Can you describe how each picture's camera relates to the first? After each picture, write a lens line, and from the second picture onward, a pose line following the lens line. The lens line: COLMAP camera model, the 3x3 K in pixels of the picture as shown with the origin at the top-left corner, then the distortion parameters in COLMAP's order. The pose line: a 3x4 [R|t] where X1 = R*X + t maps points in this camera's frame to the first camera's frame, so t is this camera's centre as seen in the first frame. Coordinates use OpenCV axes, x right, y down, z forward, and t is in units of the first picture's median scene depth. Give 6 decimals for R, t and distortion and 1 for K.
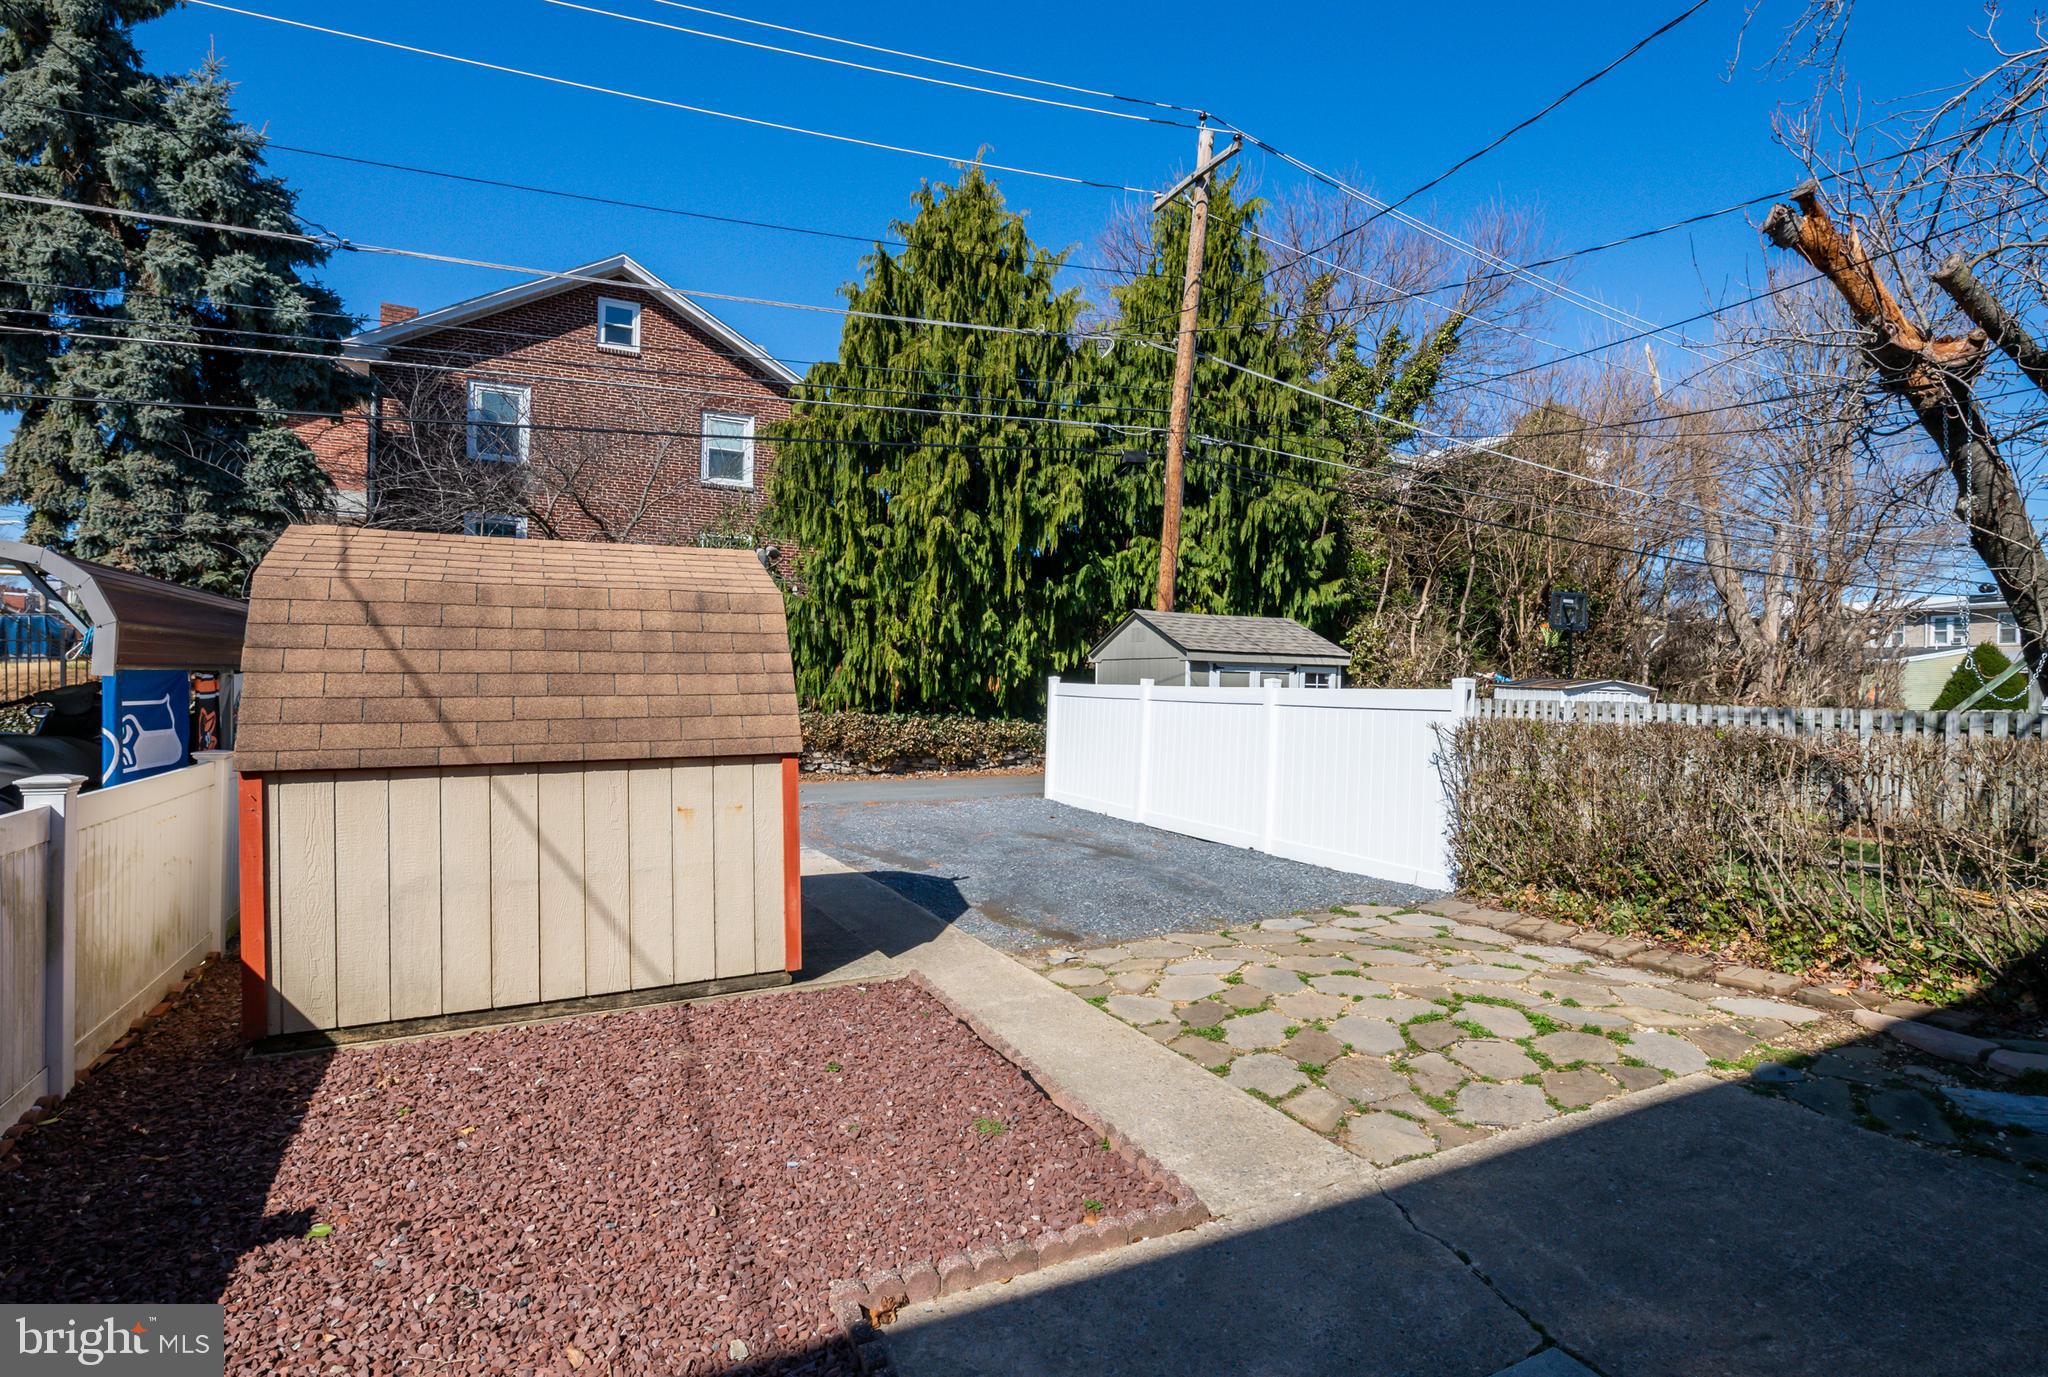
lens RADIAL K [[1034.4, 0, 1034.1], [0, 1034.4, 696.8], [0, 0, 1]] dist [-0.007504, -0.002059]
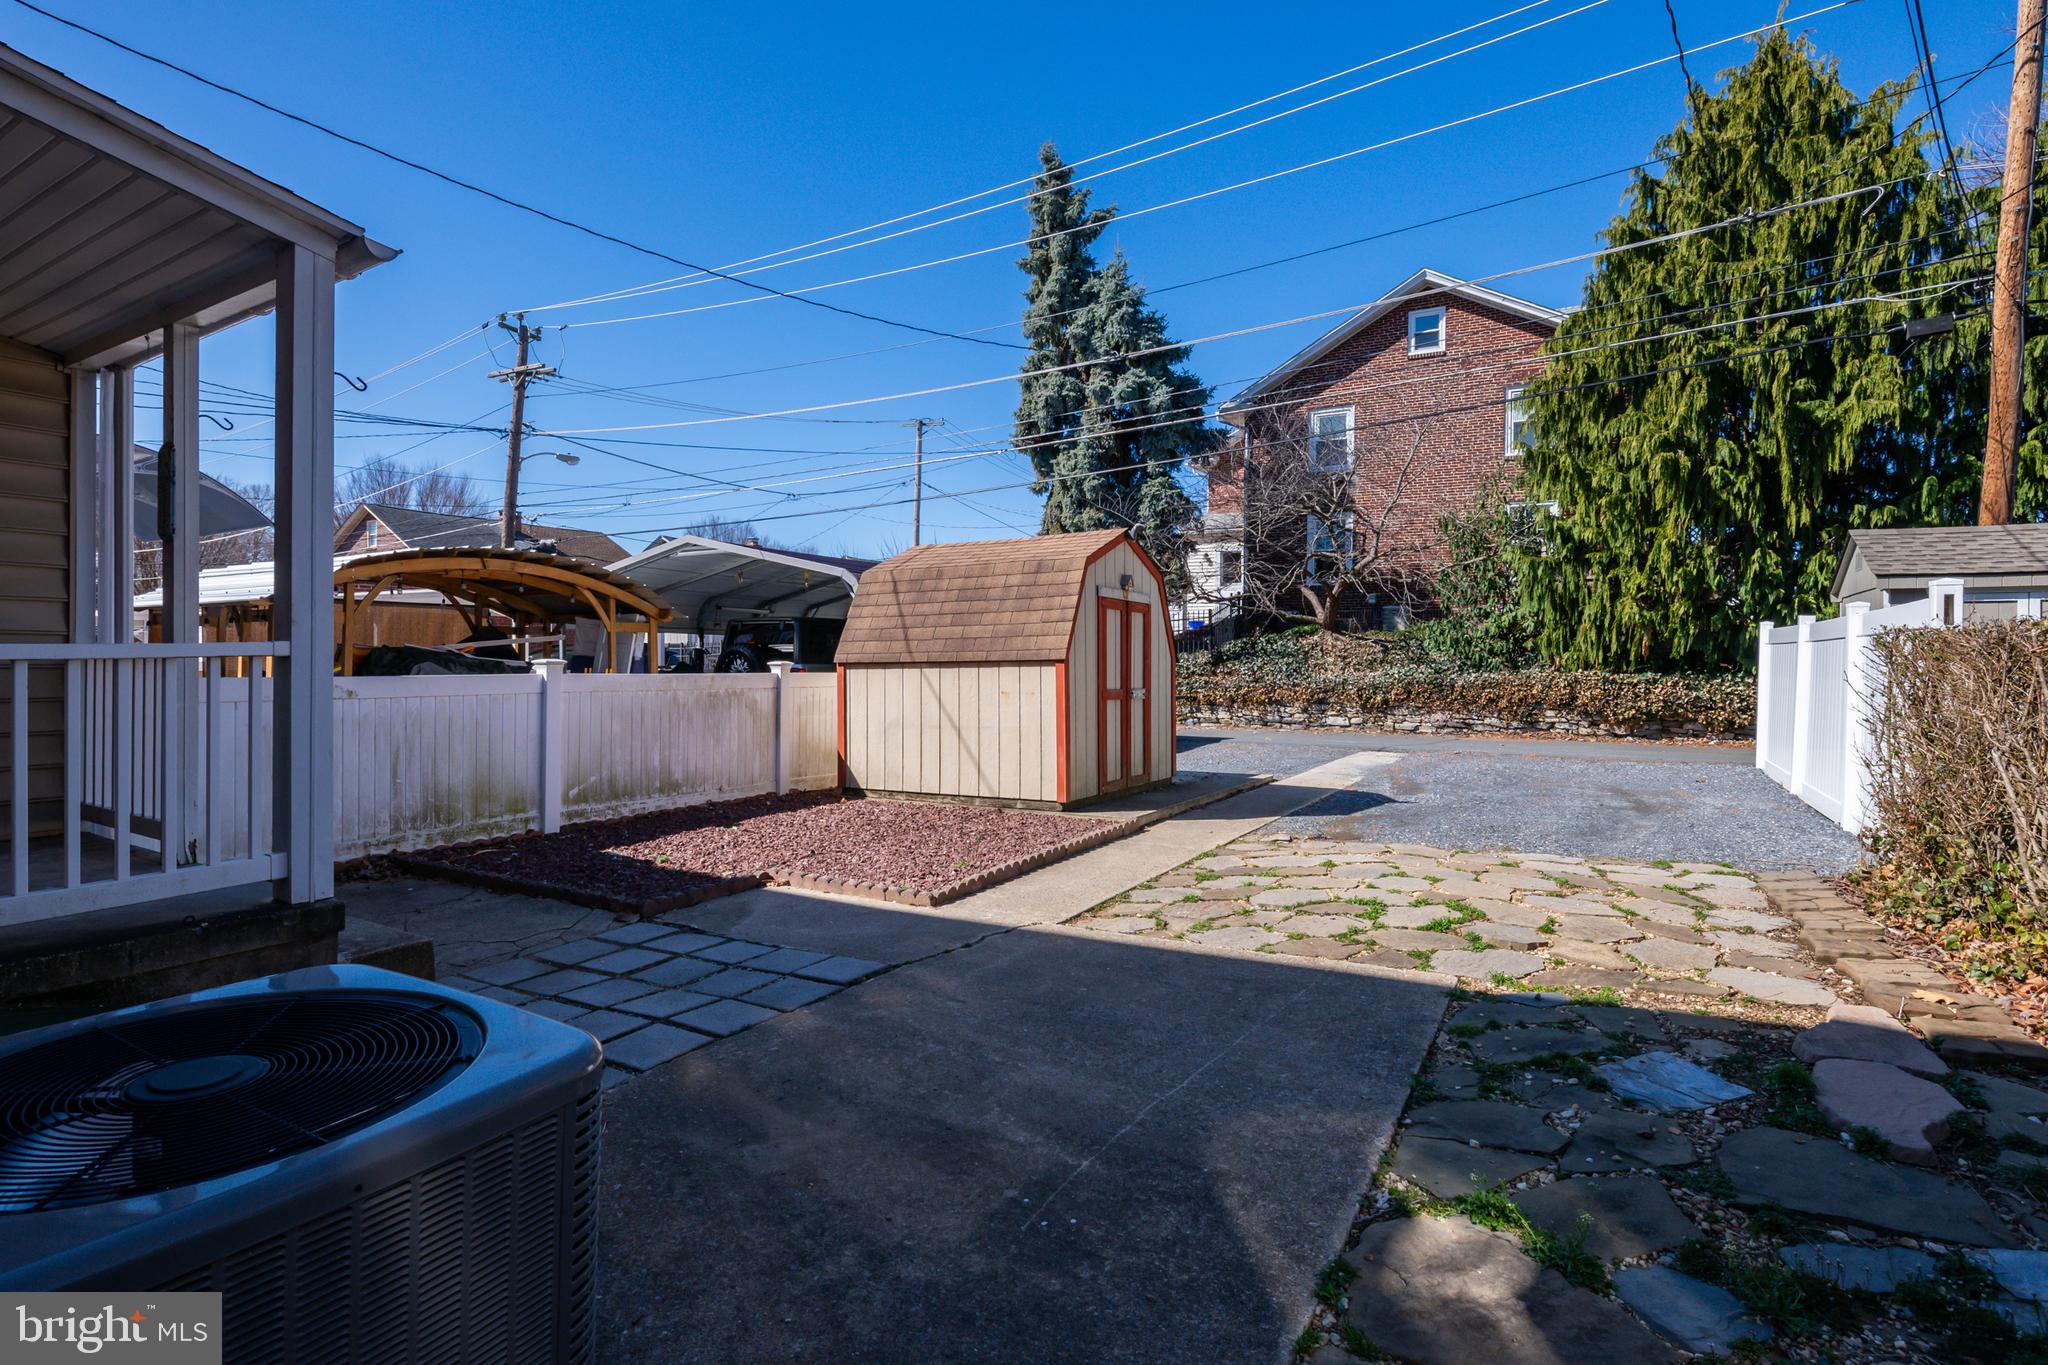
lens RADIAL K [[988.2, 0, 1008.1], [0, 988.2, 677.6], [0, 0, 1]] dist [0.000643, -0.009807]
pose [[0.534127, 0.002810, -0.845400, 0.385889], [-0.008263, 0.999964, -0.001897, 0.033863], [0.845364, 0.007999, 0.534131, 0.061501]]
